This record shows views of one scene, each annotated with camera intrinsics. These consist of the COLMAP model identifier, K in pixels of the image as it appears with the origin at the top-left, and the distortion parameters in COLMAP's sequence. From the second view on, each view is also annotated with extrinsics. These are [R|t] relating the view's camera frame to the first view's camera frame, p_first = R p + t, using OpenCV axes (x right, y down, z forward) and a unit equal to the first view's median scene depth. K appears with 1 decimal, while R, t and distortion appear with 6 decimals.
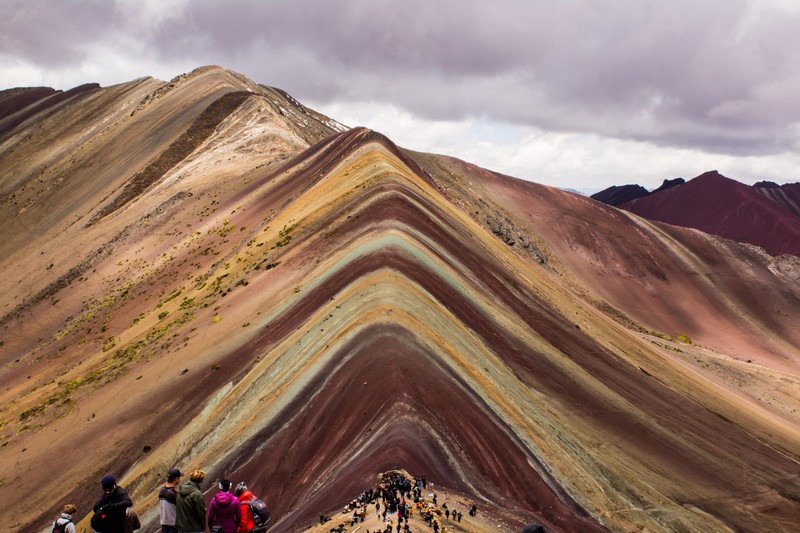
lens RADIAL K [[932.0, 0, 400.0], [0, 932.0, 266.5], [0, 0, 1]] dist [-0.058573, 0.001809]
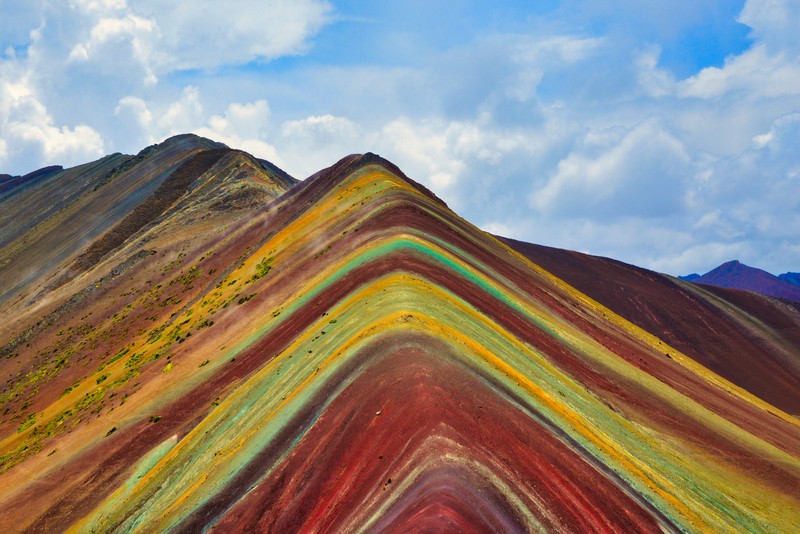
lens RADIAL K [[949.2, 0, 378.8], [0, 949.2, 266.0], [0, 0, 1]] dist [0.144265, 0.001298]
pose [[0.998608, -0.049035, -0.019446, -0.014427], [0.046266, 0.991245, -0.123662, 0.079578], [0.025339, 0.122590, 0.992134, 0.256135]]
